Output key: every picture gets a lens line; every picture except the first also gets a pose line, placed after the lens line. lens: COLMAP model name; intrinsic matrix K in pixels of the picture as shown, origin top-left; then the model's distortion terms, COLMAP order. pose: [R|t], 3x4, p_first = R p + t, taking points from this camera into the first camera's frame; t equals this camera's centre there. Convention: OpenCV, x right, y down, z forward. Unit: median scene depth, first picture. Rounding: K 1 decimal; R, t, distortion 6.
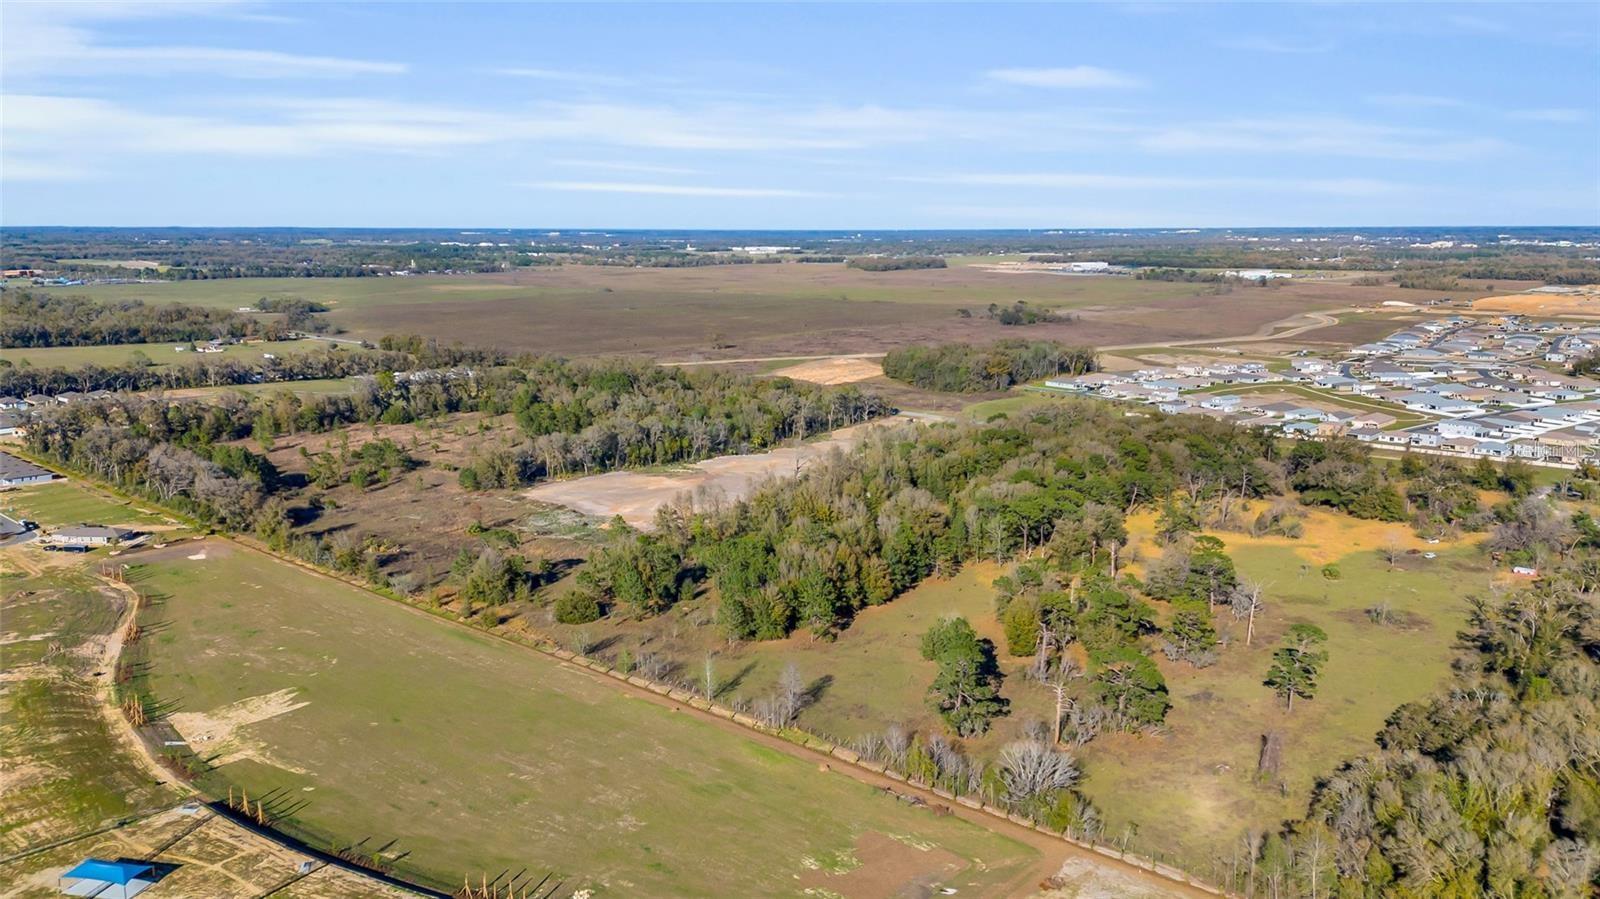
lens RADIAL K [[1215.2, 0, 800.0], [0, 1215.2, 449.5], [0, 0, 1]] dist [0.107925, -0.142707]
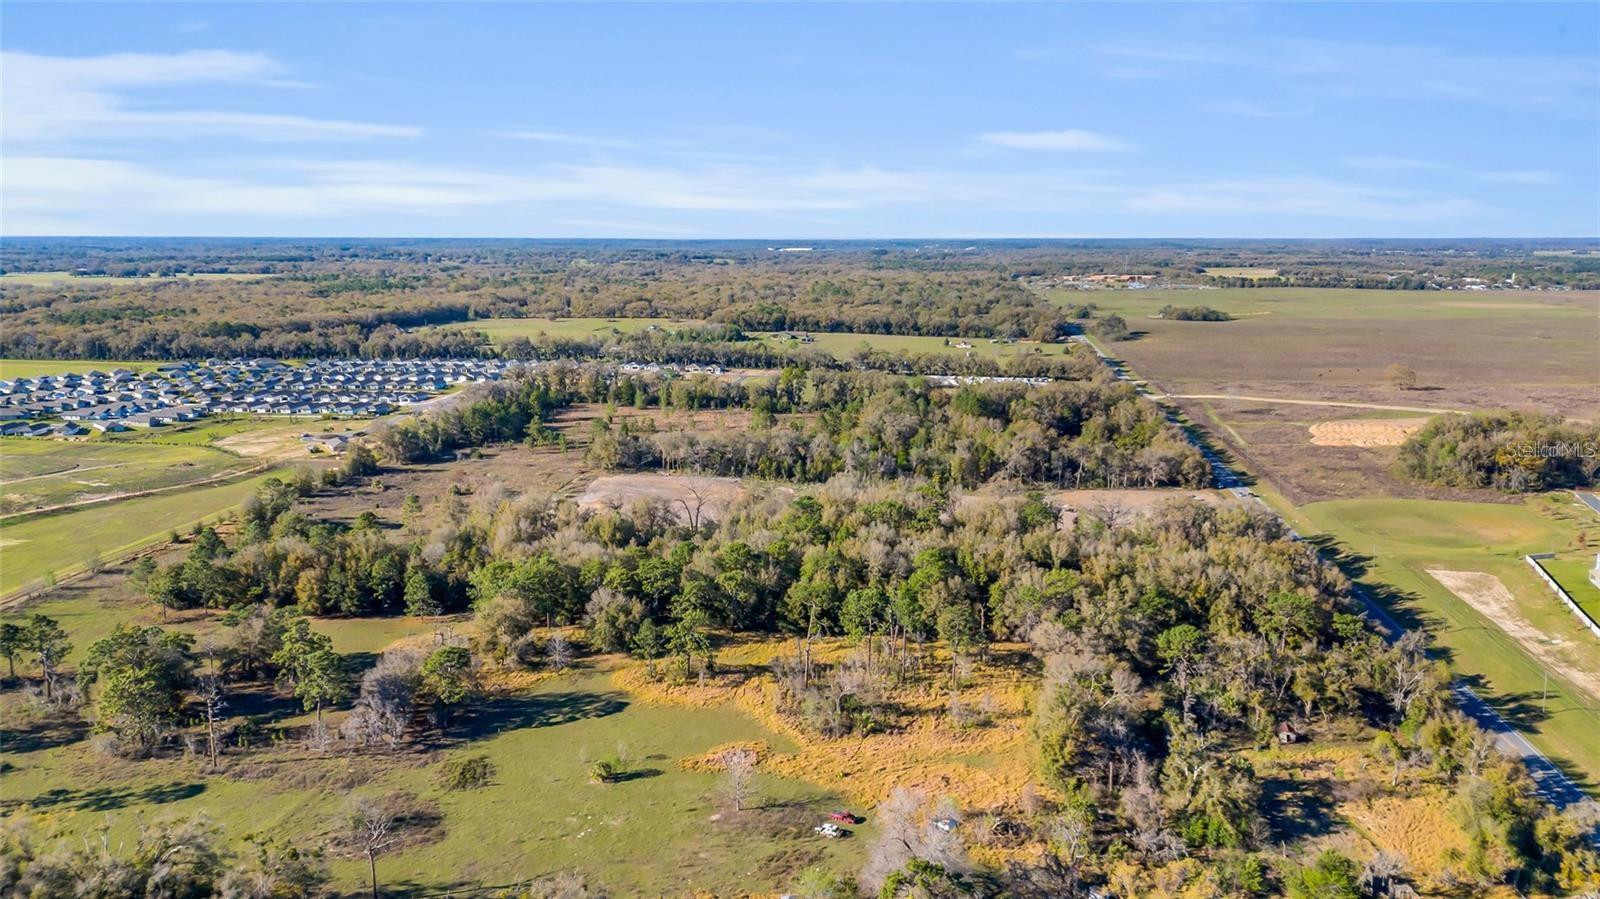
lens RADIAL K [[1129.7, 0, 800.0], [0, 1129.7, 449.5], [0, 0, 1]] dist [0.105351, -0.120068]
pose [[0.555354, 0.153201, -0.817381, 0.431390], [-0.150260, 0.985193, 0.082563, -0.061065], [0.817926, 0.076967, 0.570151, 0.323141]]
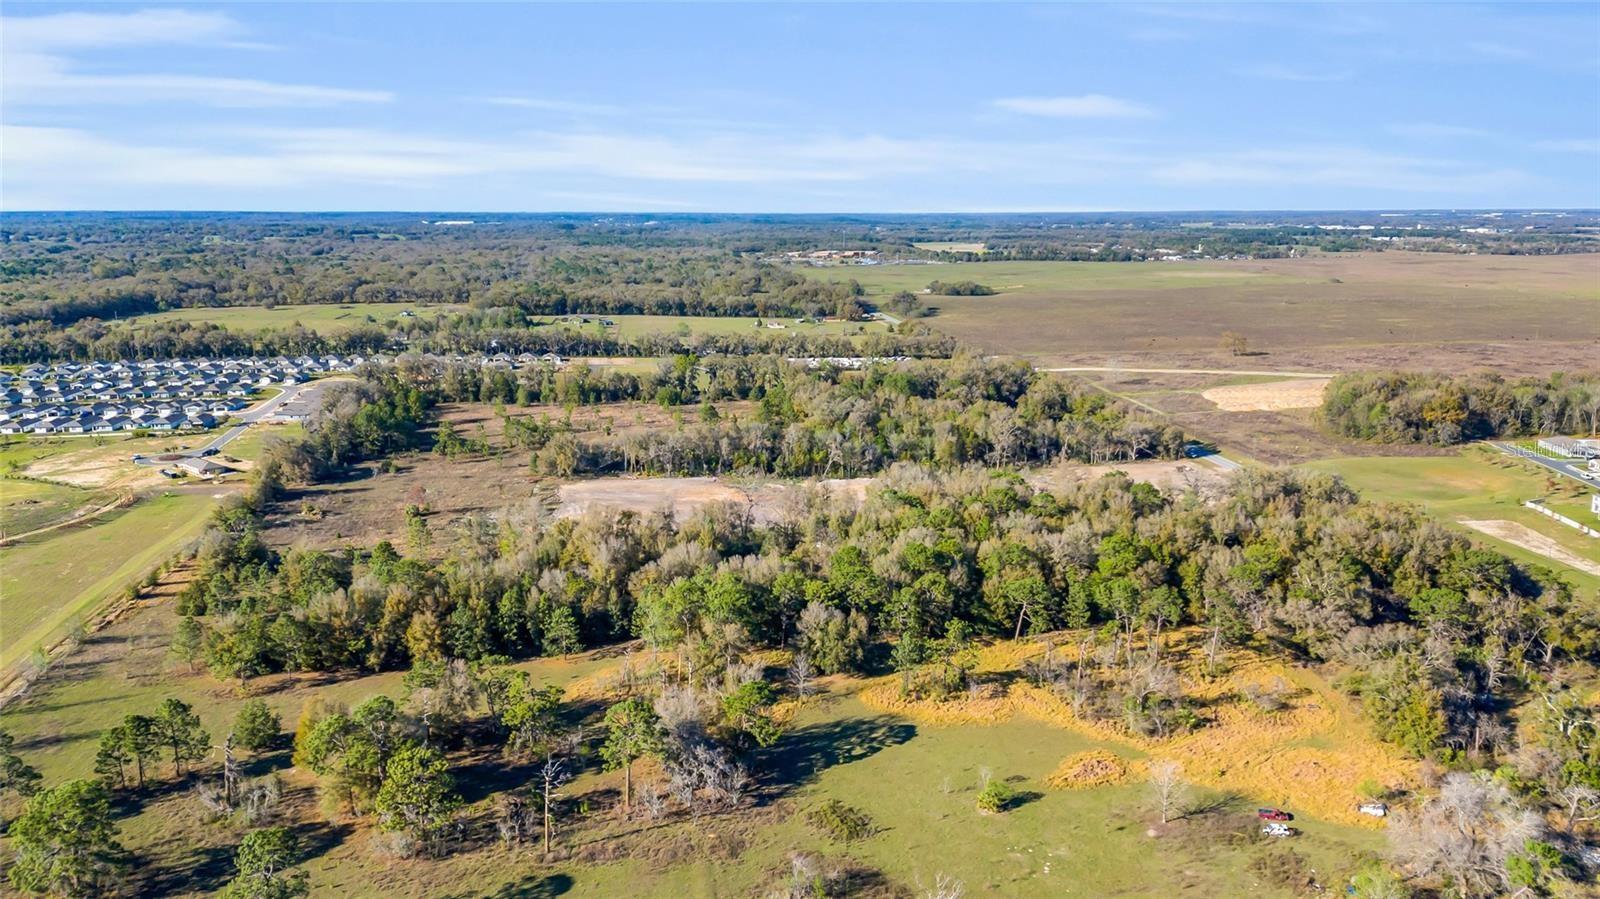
lens RADIAL K [[1215.2, 0, 800.0], [0, 1215.2, 449.5], [0, 0, 1]] dist [0.107925, -0.142707]
pose [[0.761173, 0.123264, -0.636727, 0.321413], [-0.114799, 0.991877, 0.054782, -0.040492], [0.638307, 0.031397, 0.769141, 0.212734]]
